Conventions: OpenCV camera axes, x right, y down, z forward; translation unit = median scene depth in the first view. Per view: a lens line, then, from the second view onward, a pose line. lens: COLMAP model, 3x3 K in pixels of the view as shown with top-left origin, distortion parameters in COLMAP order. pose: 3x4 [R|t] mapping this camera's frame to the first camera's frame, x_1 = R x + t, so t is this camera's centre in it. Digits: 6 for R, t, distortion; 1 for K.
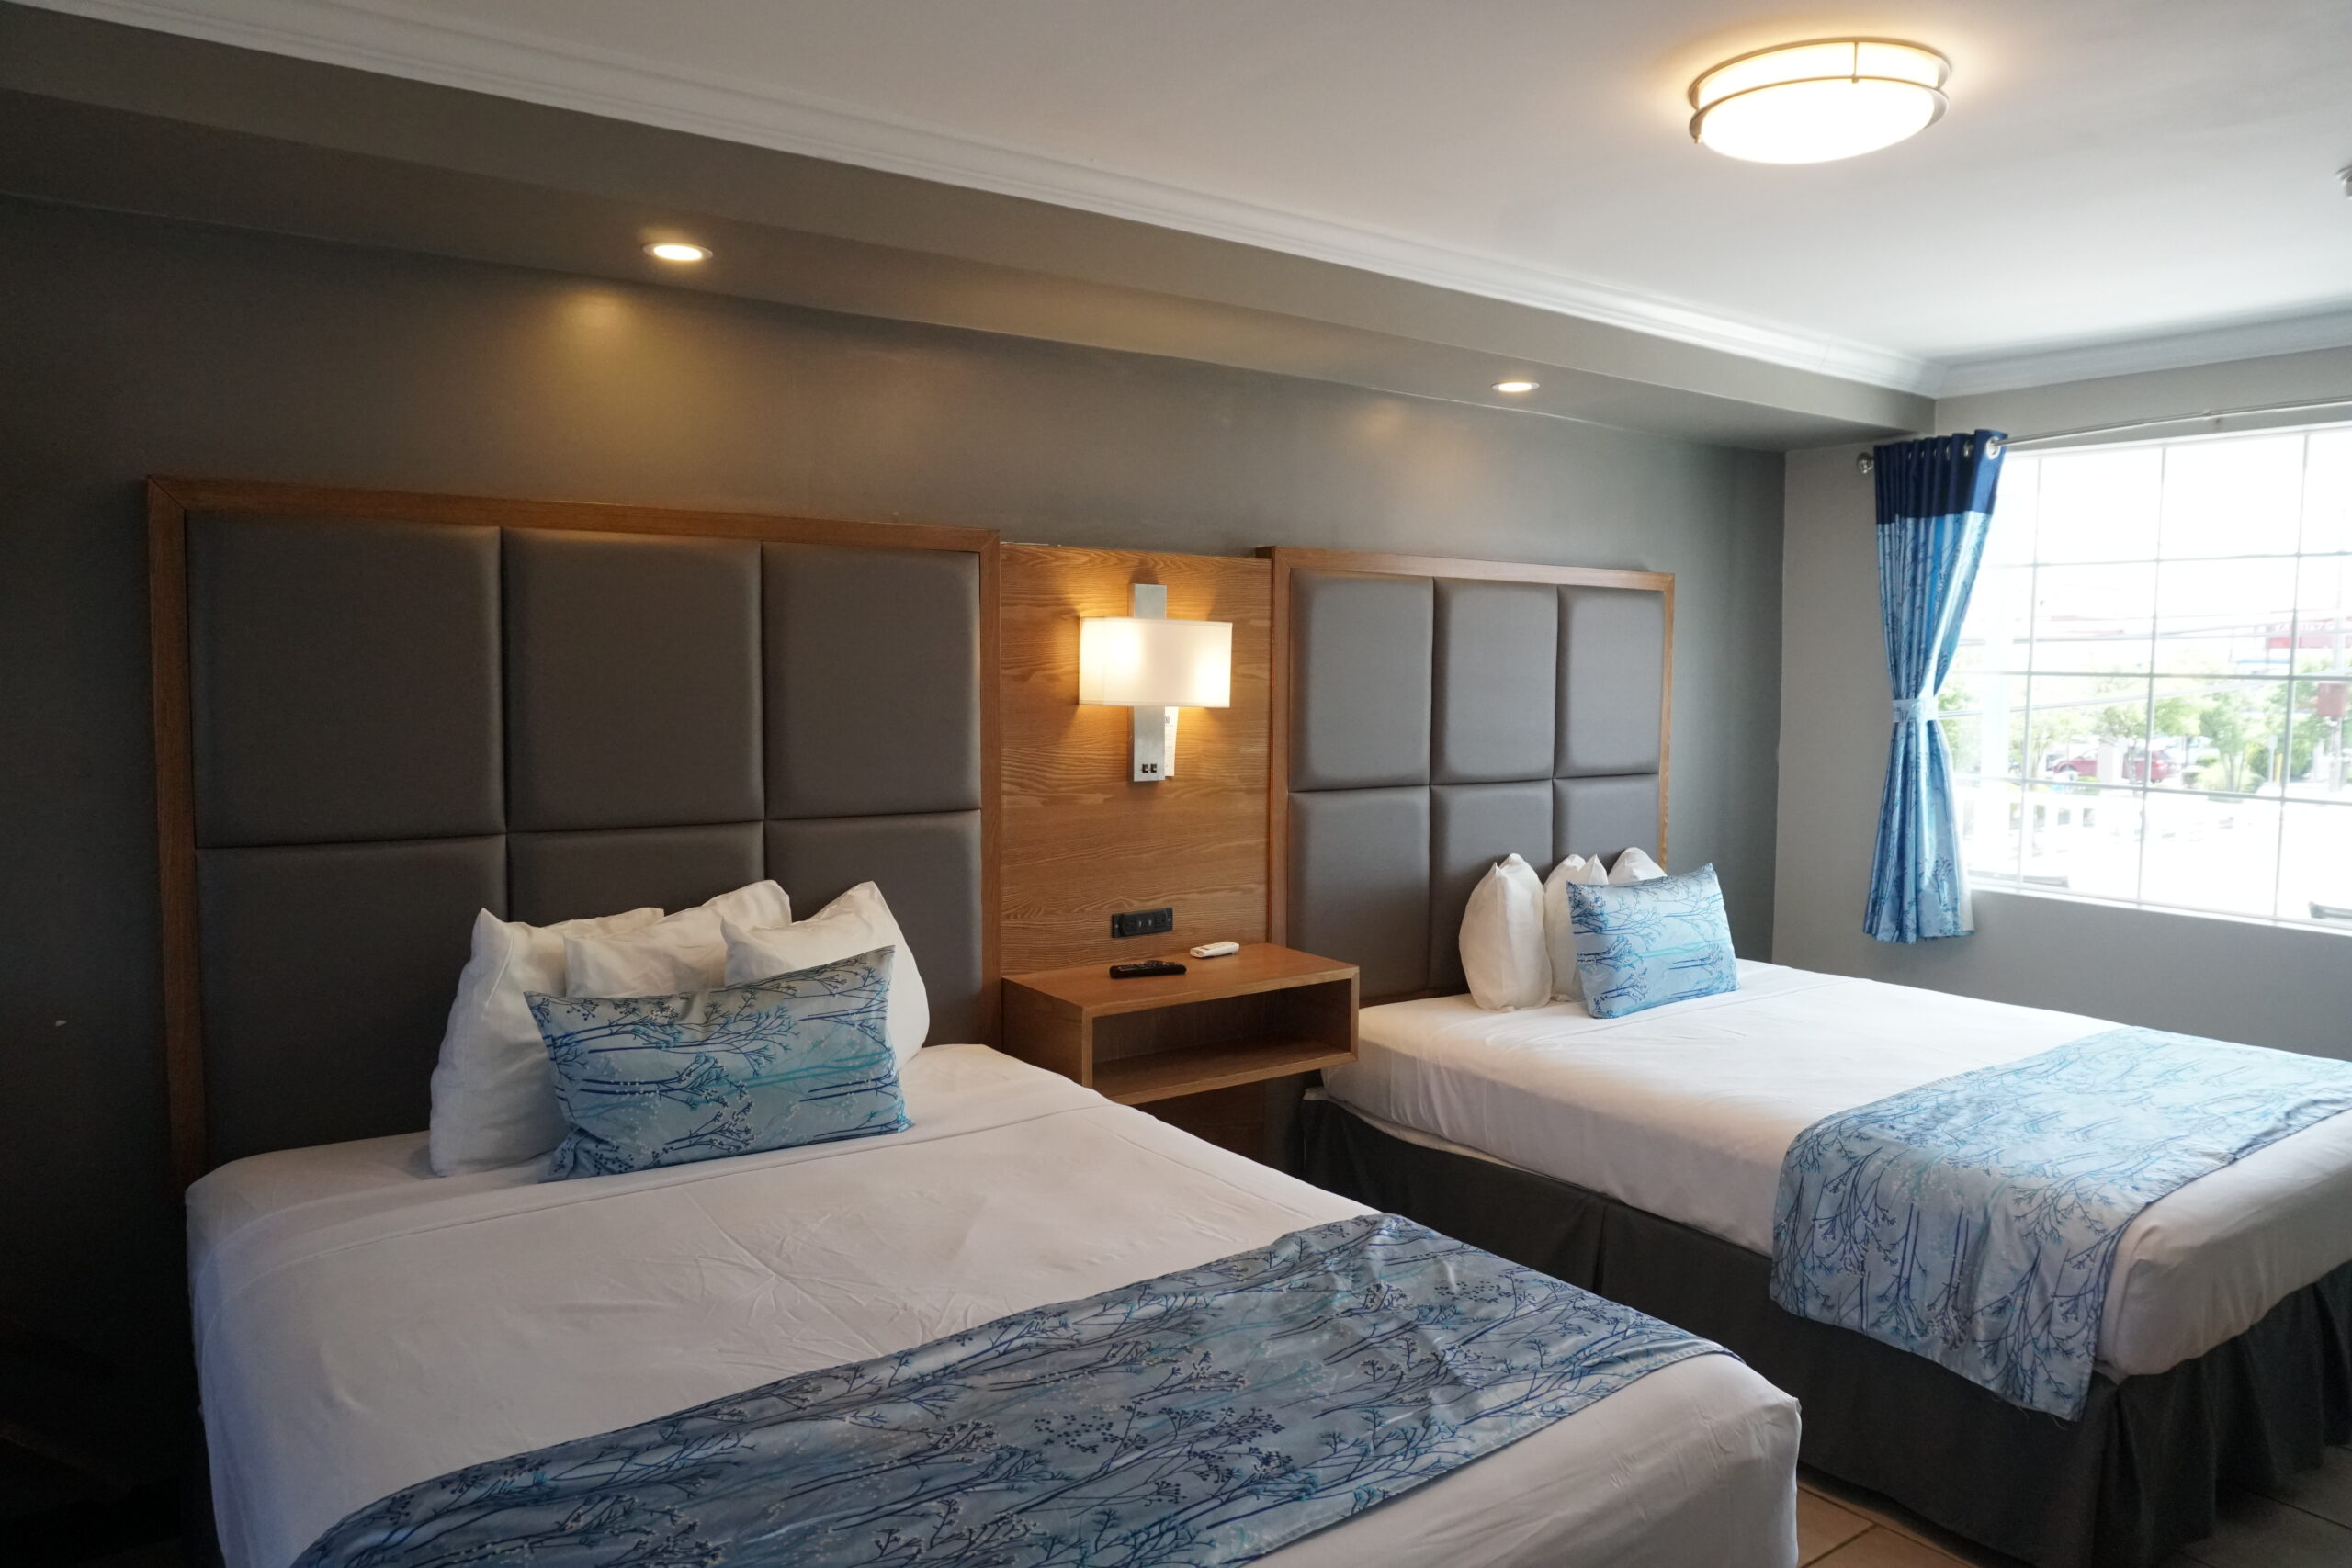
lens RADIAL K [[1574.7, 0, 1170.0], [0, 1574.7, 775.3], [0, 0, 1]] dist [-0.028407, 0.013543]
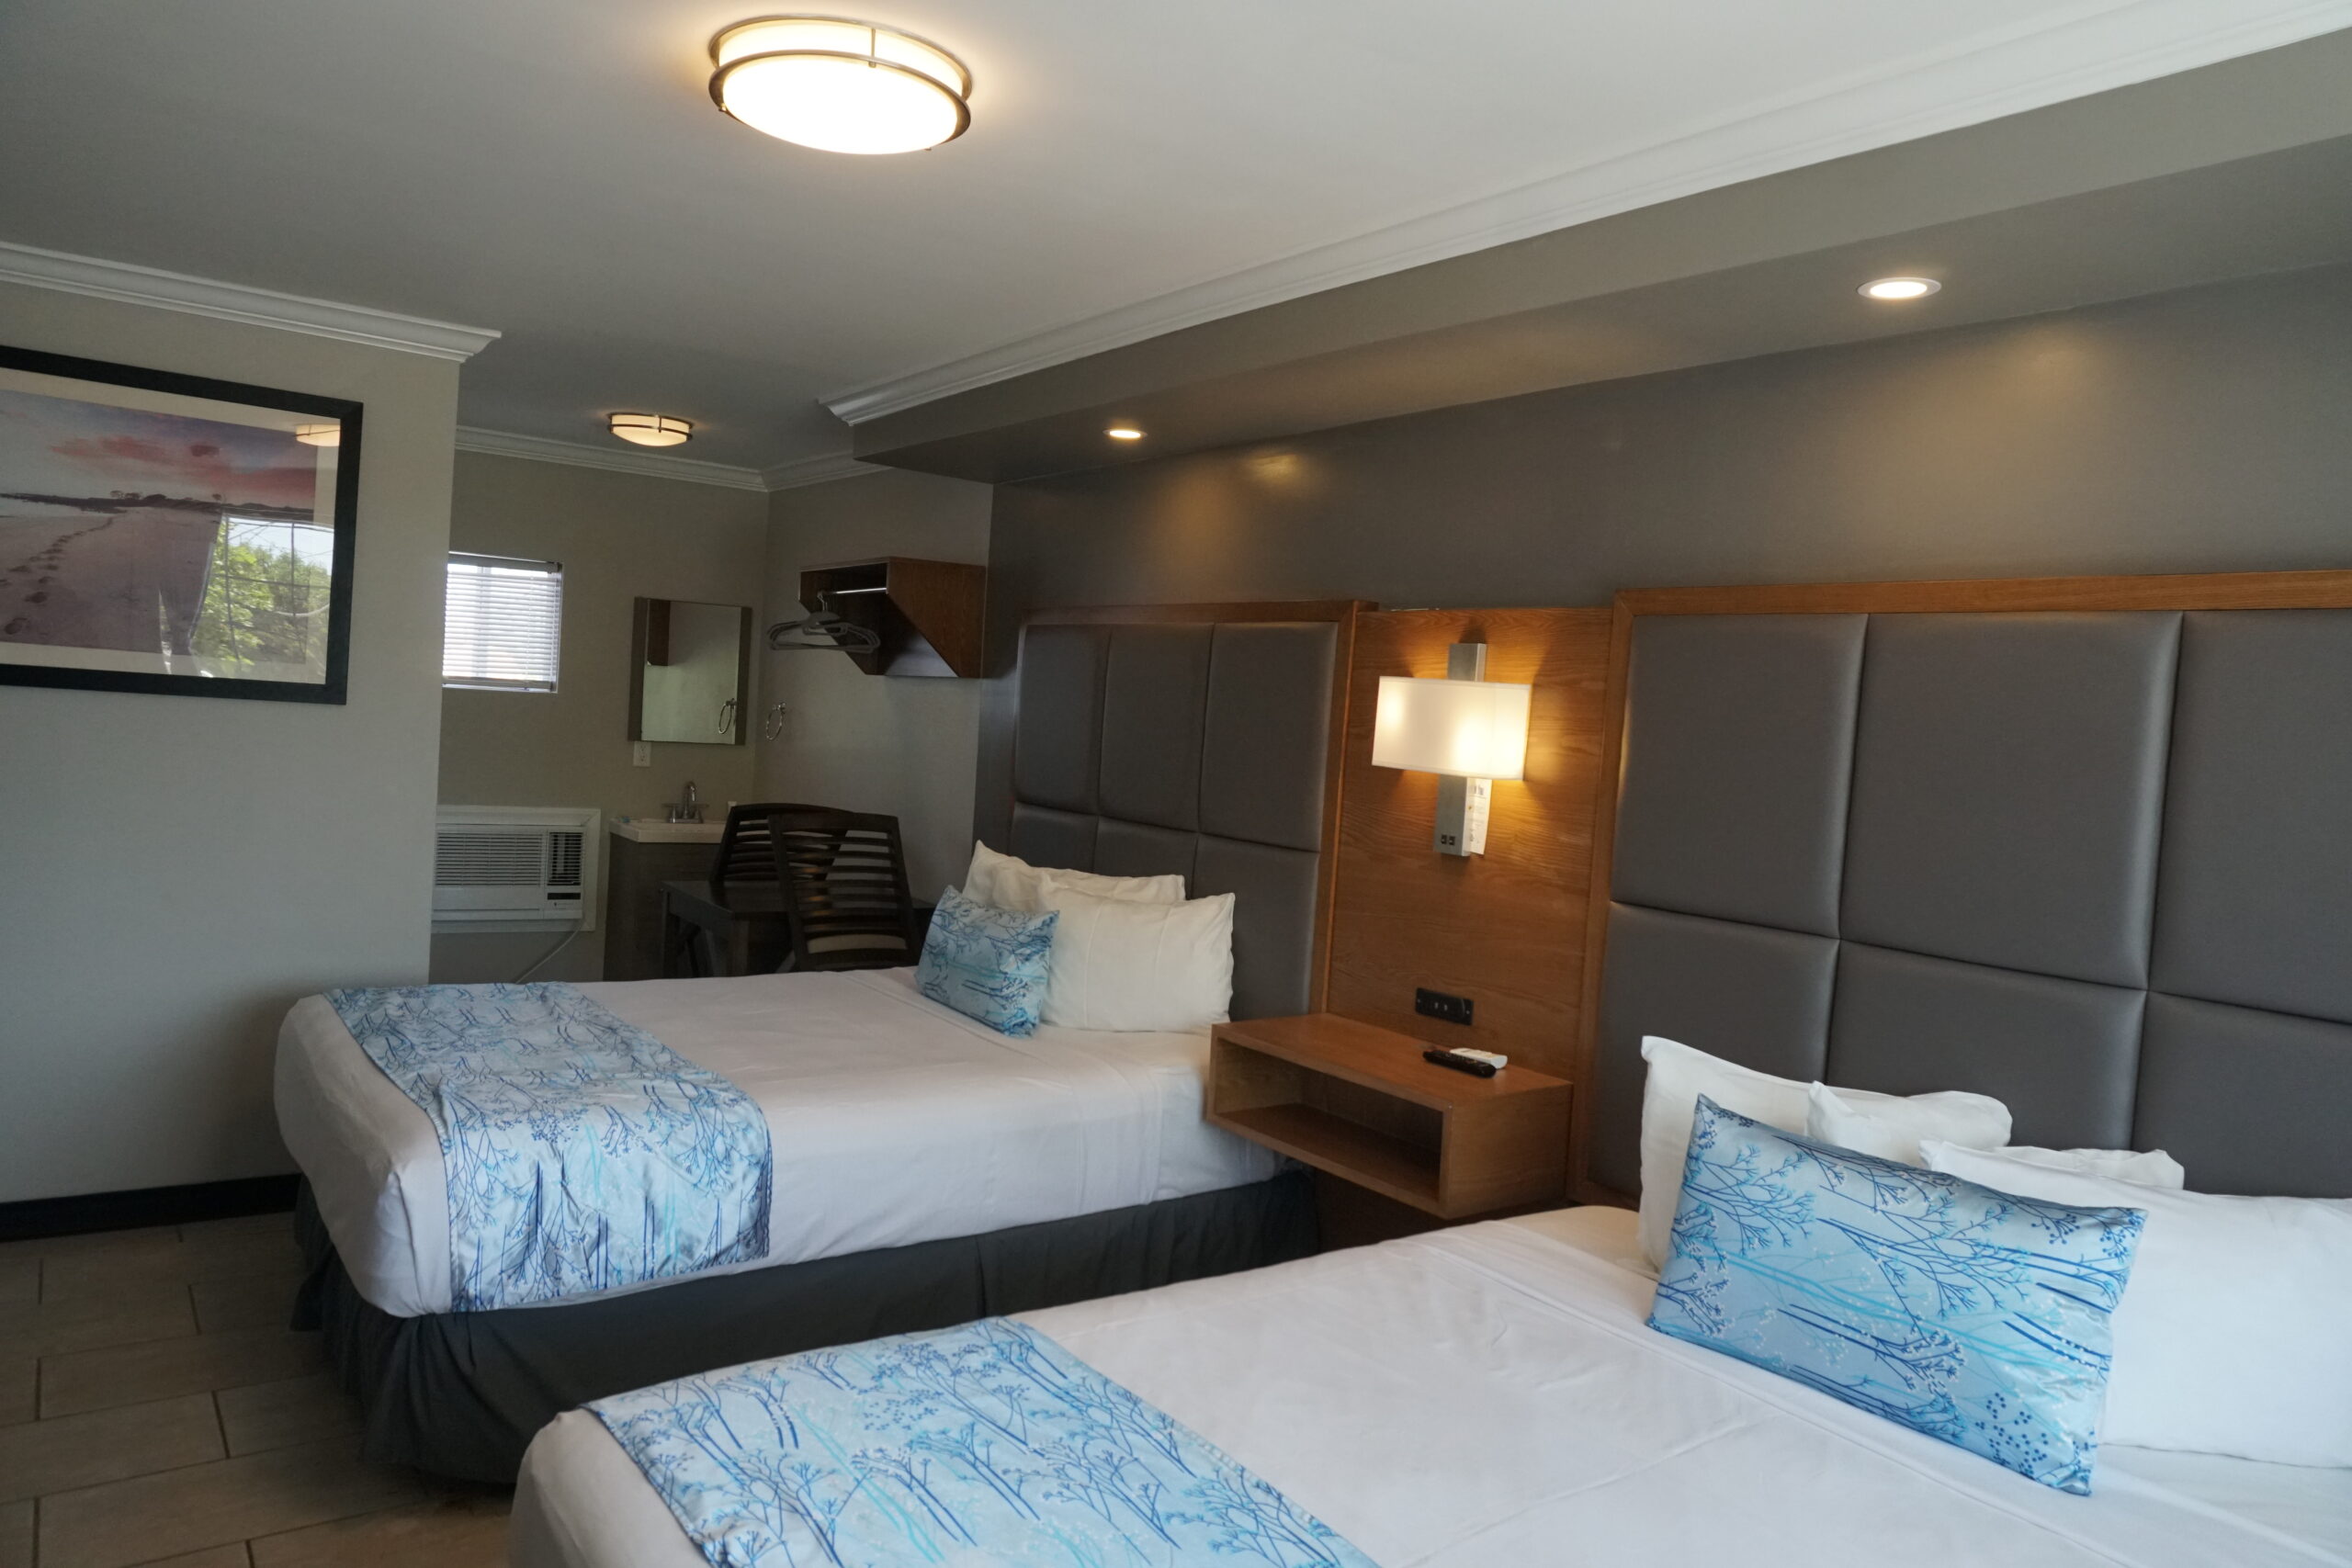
lens RADIAL K [[1574.7, 0, 1171.7], [0, 1574.7, 787.2], [0, 0, 1]] dist [-0.028407, 0.013543]
pose [[-0.016313, 0.028792, -0.999452, 0.896461], [-0.152013, 0.987894, 0.030940, -0.037708], [0.988244, 0.152435, -0.011739, 0.823723]]
